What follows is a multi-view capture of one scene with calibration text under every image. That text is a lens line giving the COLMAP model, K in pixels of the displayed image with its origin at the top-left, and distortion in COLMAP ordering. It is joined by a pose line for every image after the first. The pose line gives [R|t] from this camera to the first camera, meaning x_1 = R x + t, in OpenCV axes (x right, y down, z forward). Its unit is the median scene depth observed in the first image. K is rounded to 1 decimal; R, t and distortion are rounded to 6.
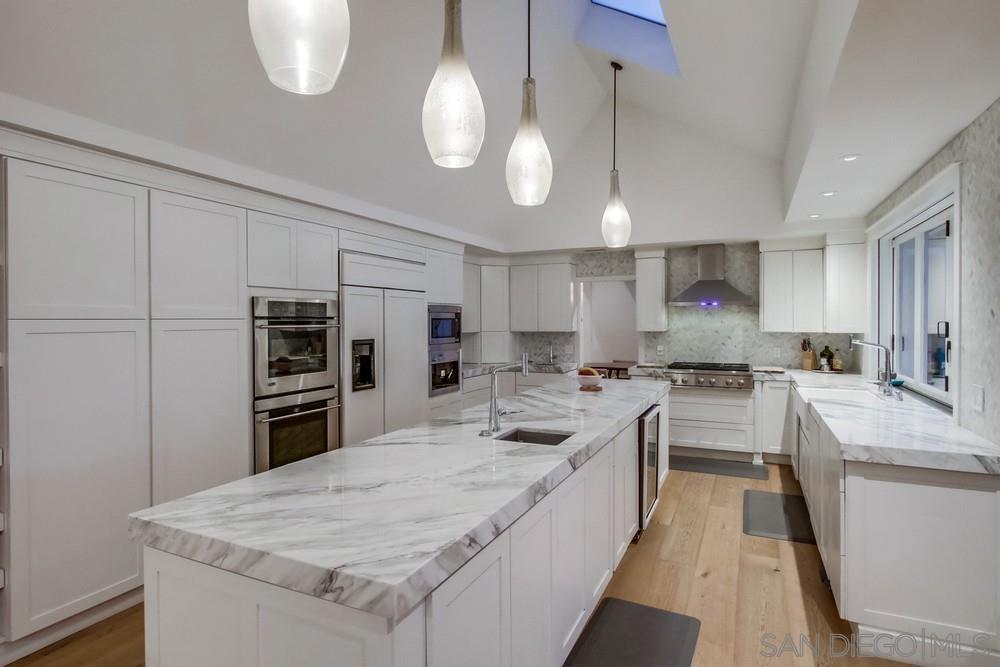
lens RADIAL K [[523.2, 0, 501.3], [0, 523.2, 328.3], [0, 0, 1]] dist [-0.007984, 0.000092]
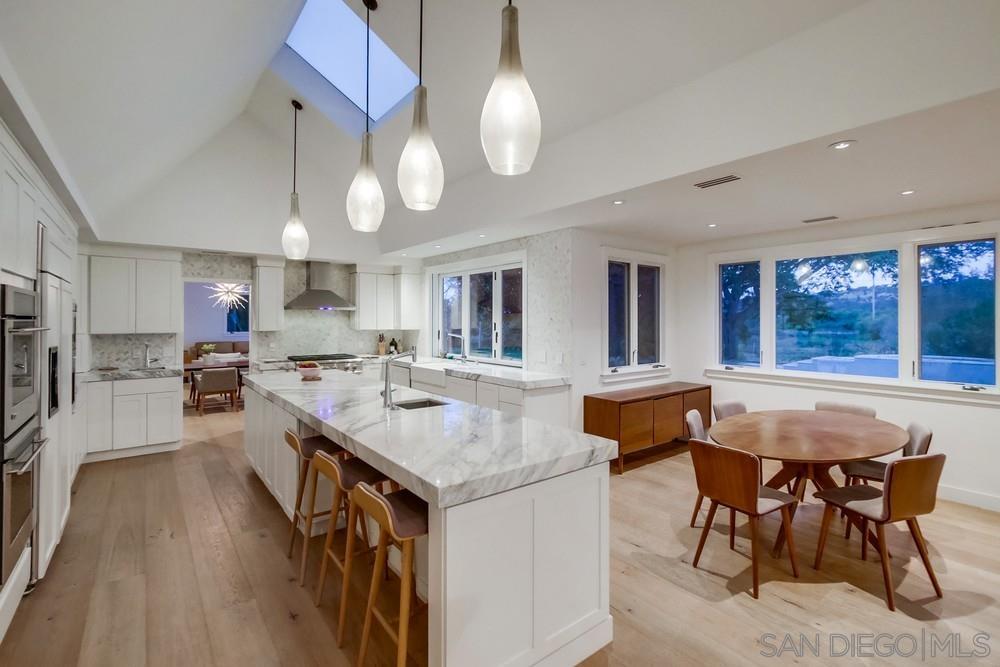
lens RADIAL K [[459.2, 0, 500.7], [0, 459.2, 326.0], [0, 0, 1]] dist [0.001134, 0.000082]
pose [[0.450346, -0.006148, 0.892833, -0.432090], [0.009647, 0.999951, 0.002019, -0.002218], [-0.892802, 0.007704, 0.450383, 0.111168]]
